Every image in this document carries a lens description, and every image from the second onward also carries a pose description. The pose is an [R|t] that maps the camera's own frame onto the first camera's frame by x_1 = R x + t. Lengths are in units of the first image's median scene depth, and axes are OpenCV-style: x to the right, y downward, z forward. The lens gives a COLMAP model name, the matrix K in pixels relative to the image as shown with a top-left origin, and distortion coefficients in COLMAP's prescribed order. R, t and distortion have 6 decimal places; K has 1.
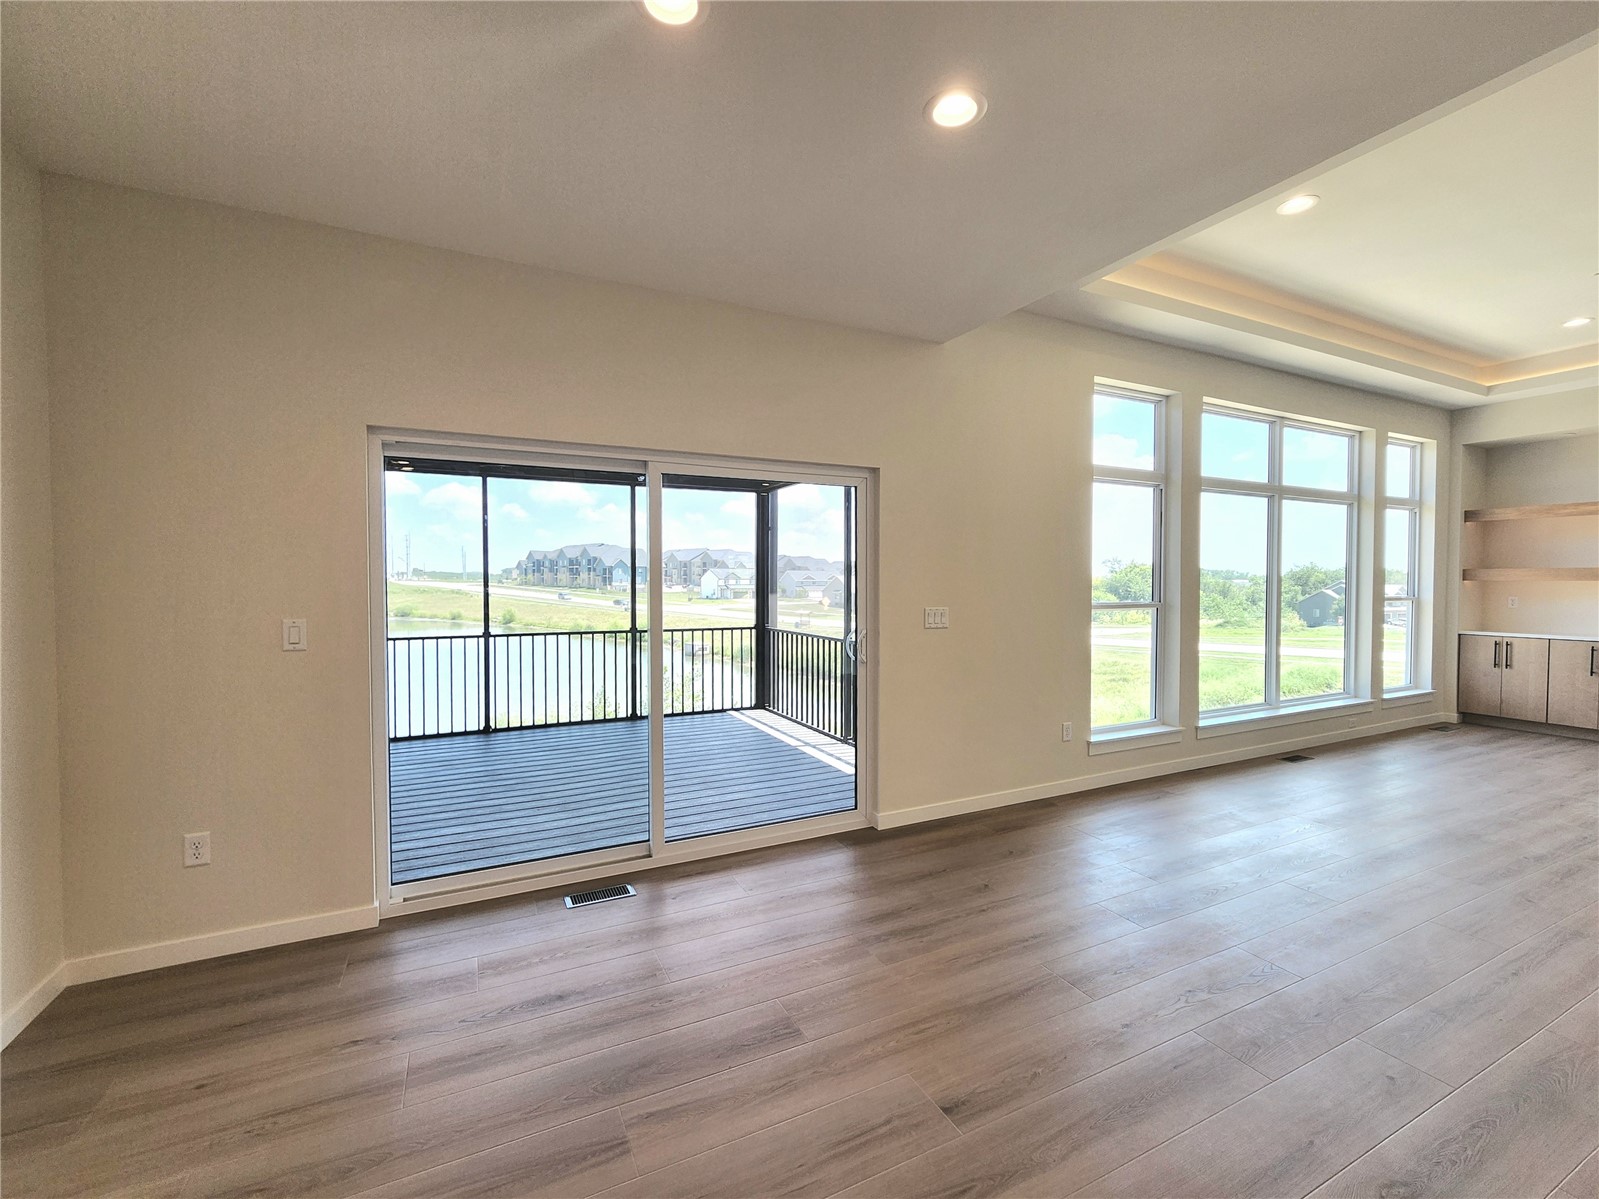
lens RADIAL K [[682.8, 0, 805.1], [0, 682.8, 597.5], [0, 0, 1]] dist [-0.001015, -0.000613]
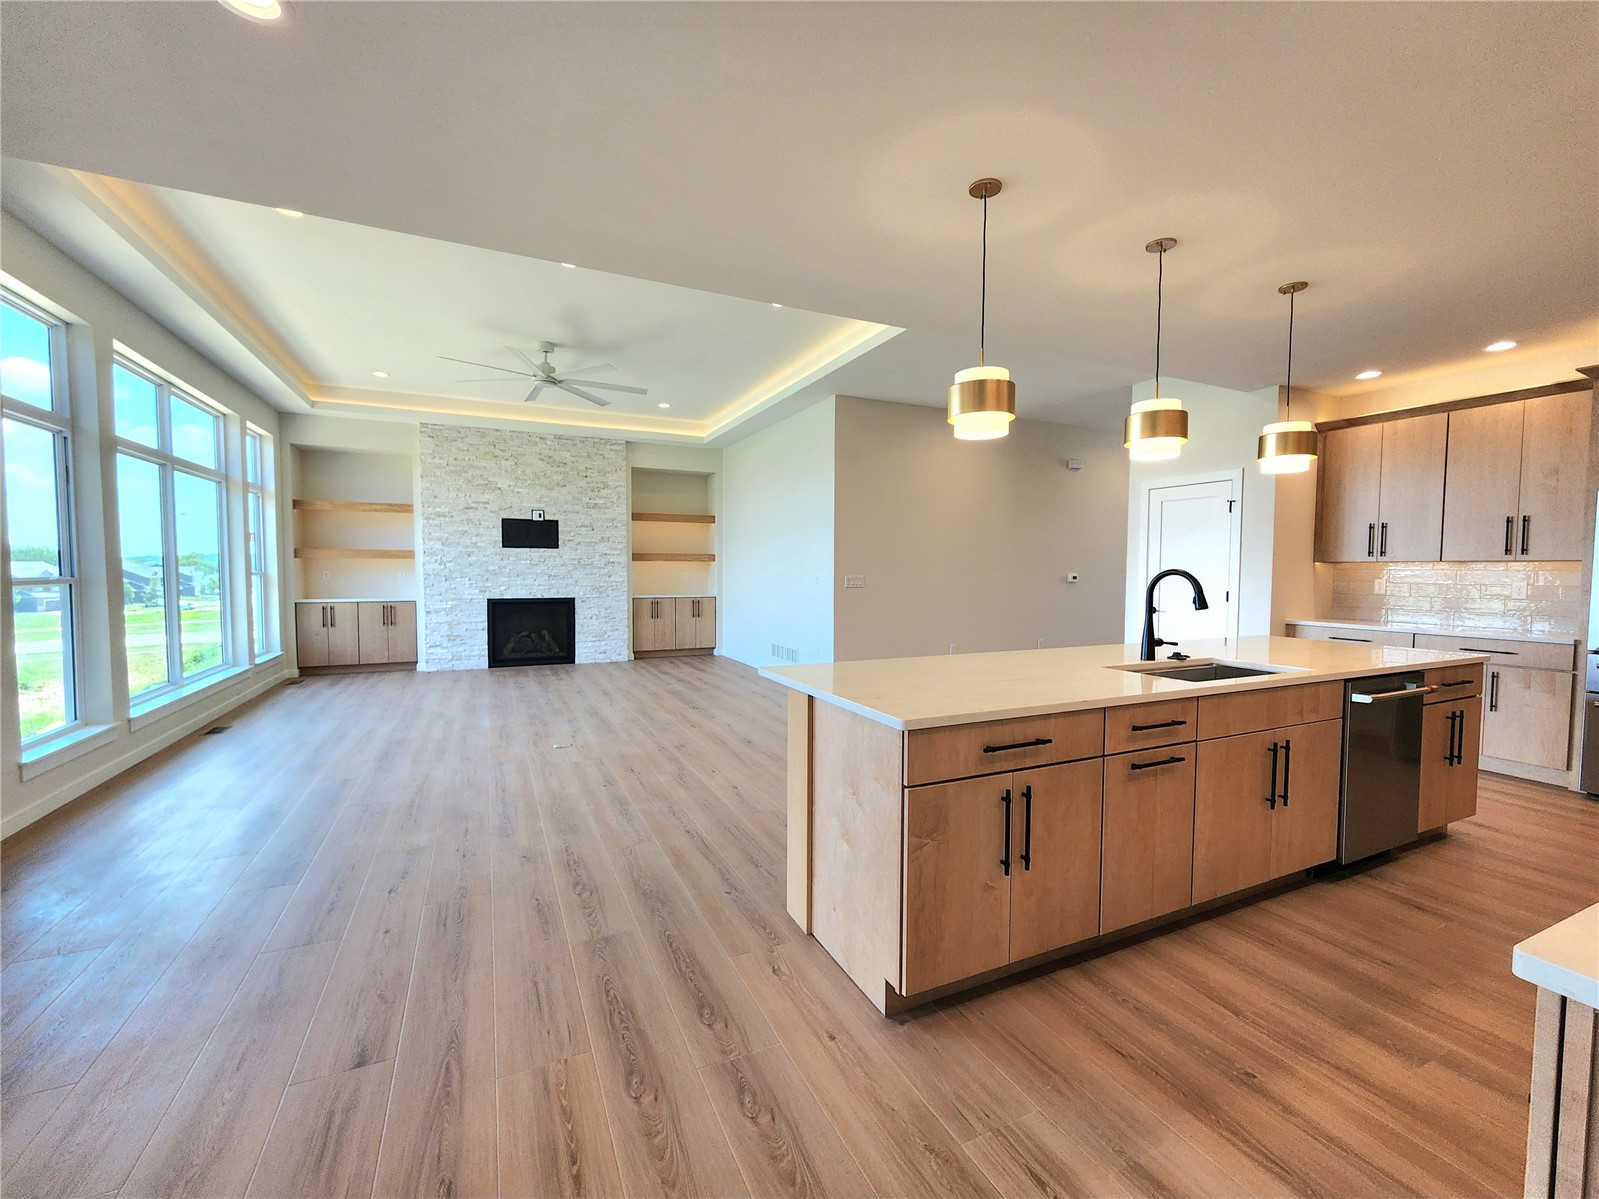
lens RADIAL K [[669.3, 0, 801.8], [0, 669.3, 599.9], [0, 0, 1]] dist [-0.000406, -0.000414]
pose [[0.020518, -0.047756, 0.998648, -0.199342], [0.019589, 0.998686, 0.047355, 0.010400], [-0.999598, 0.018591, 0.021426, 0.088192]]
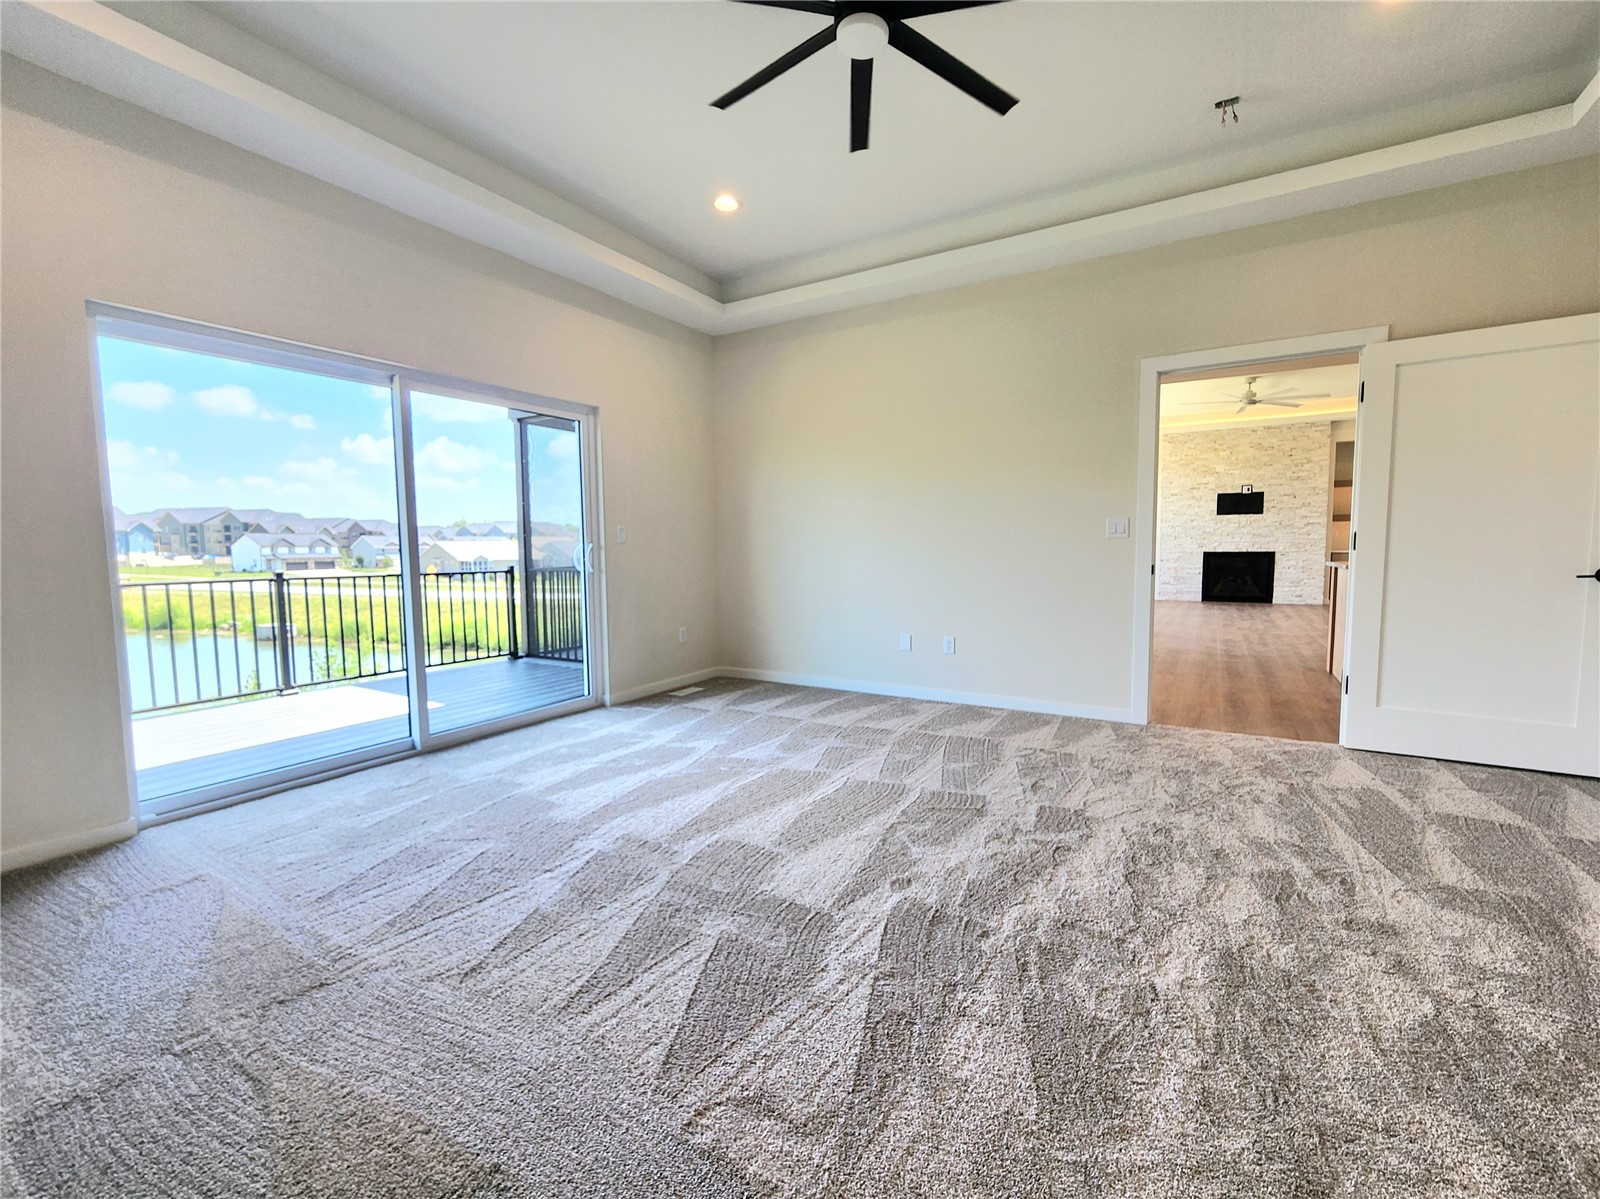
lens RADIAL K [[683.2, 0, 805.6], [0, 683.2, 597.5], [0, 0, 1]] dist [-0.001015, -0.000613]
pose [[0.841213, -0.049342, 0.538448, -0.856182], [0.022569, 0.998164, 0.056210, 0.053430], [-0.540233, -0.035132, 0.840782, -0.267684]]
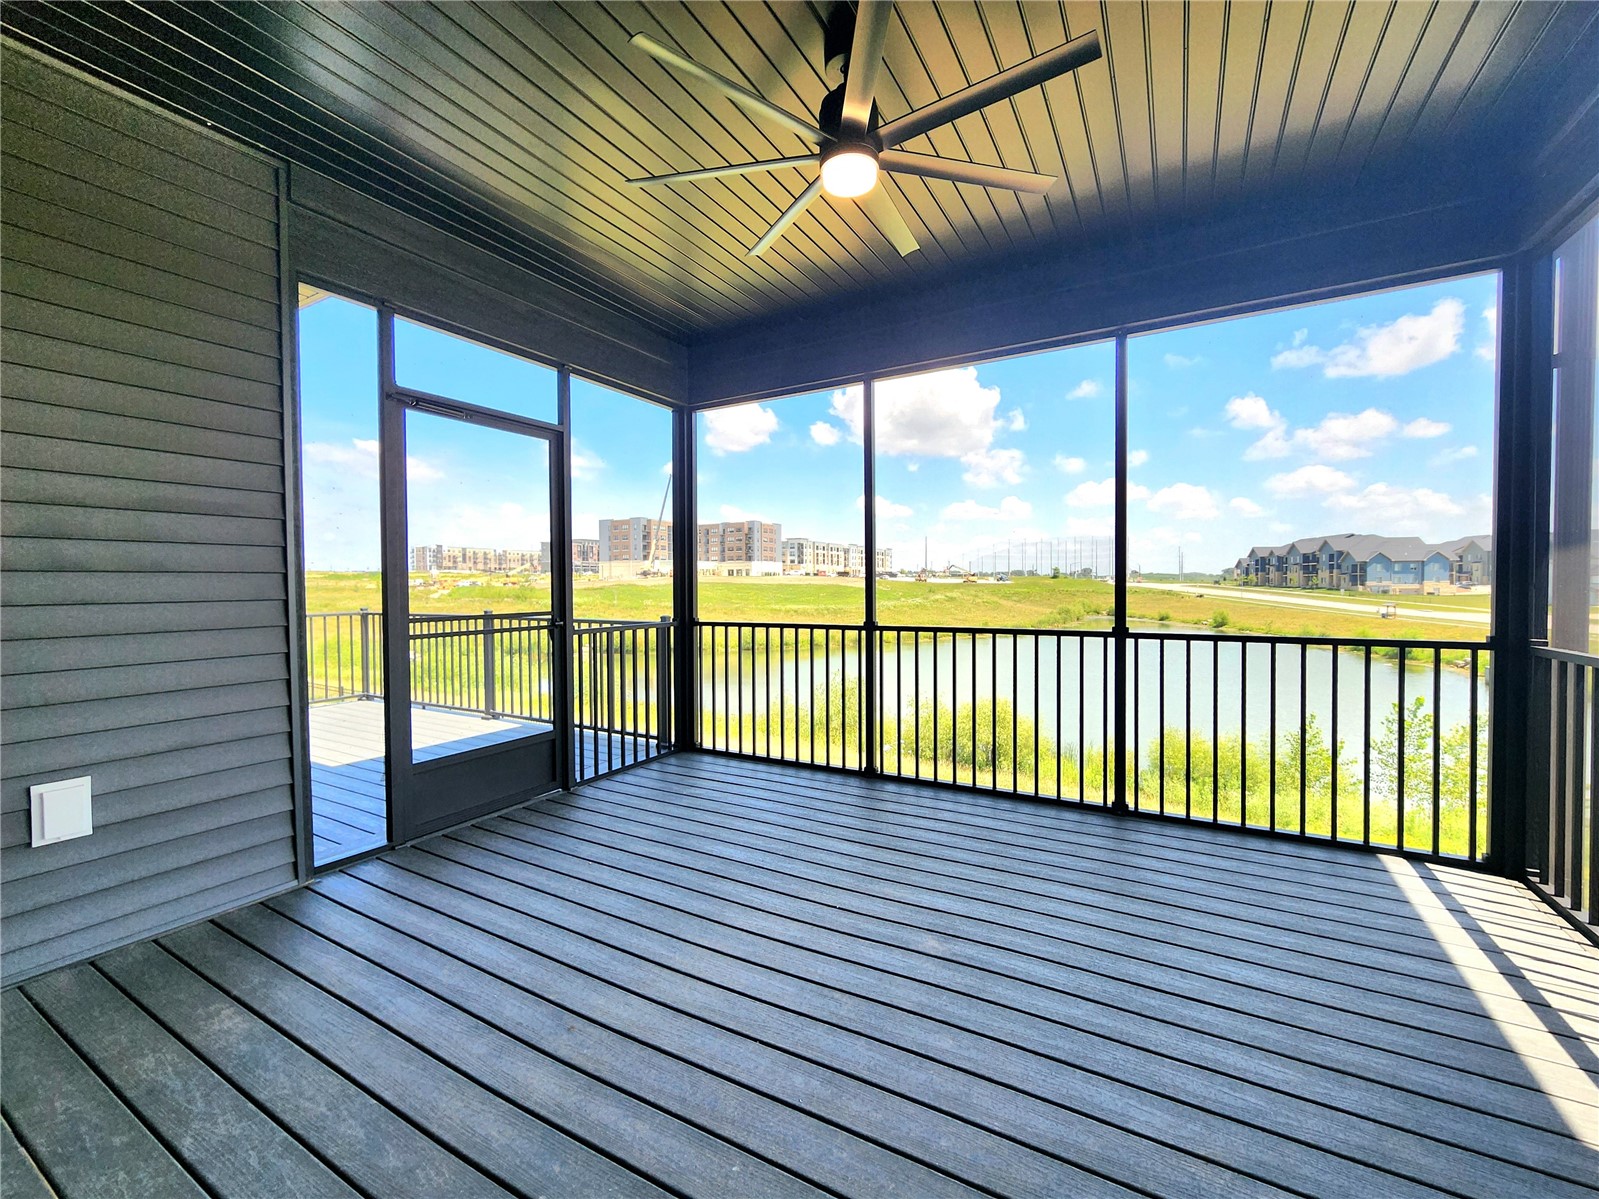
lens RADIAL K [[669.3, 0, 801.8], [0, 669.3, 599.9], [0, 0, 1]] dist [-0.000406, -0.000414]
pose [[0.557551, 0.013007, -0.830041, 0.019857], [-0.011426, 0.999903, 0.007993, 0.025095], [0.830064, 0.005027, 0.557645, 0.585767]]
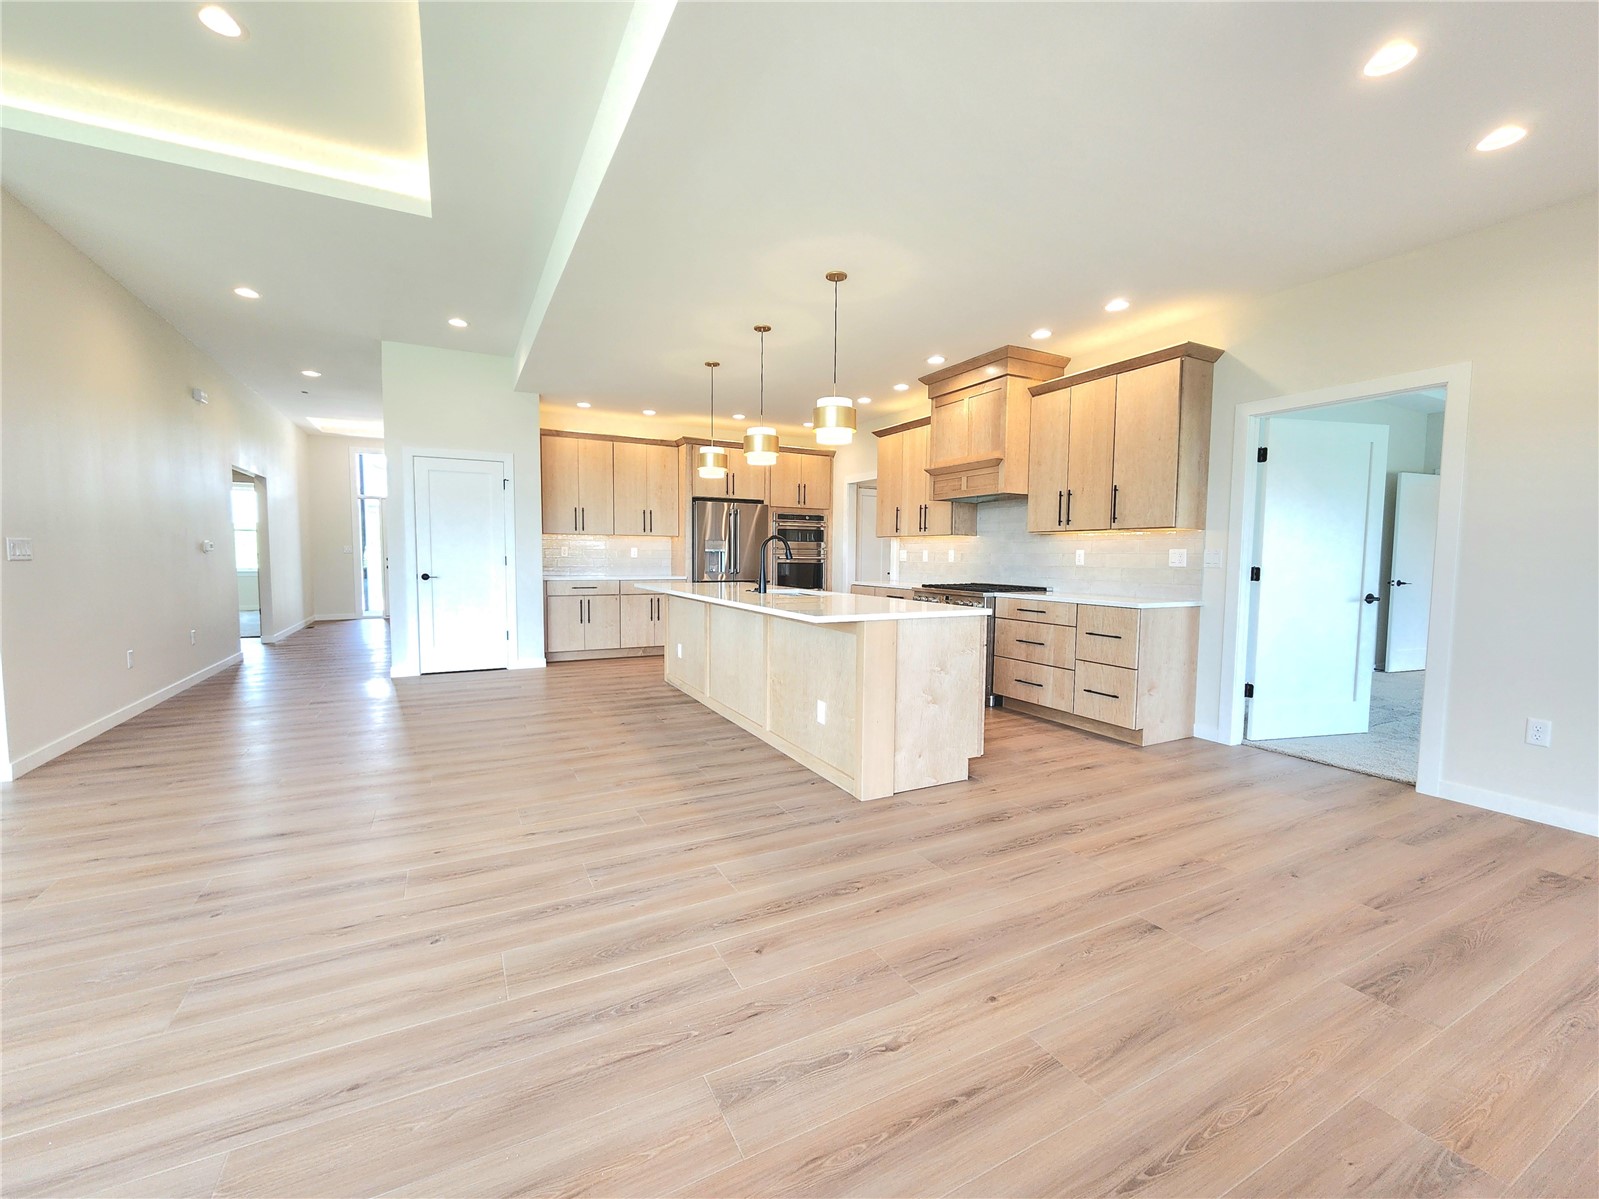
lens RADIAL K [[669.3, 0, 801.8], [0, 669.3, 599.9], [0, 0, 1]] dist [-0.000406, -0.000414]
pose [[-0.999640, -0.007977, -0.025627, 0.238164], [-0.010316, 0.995663, 0.092455, 0.018125], [0.024778, 0.092686, -0.995387, 0.580138]]
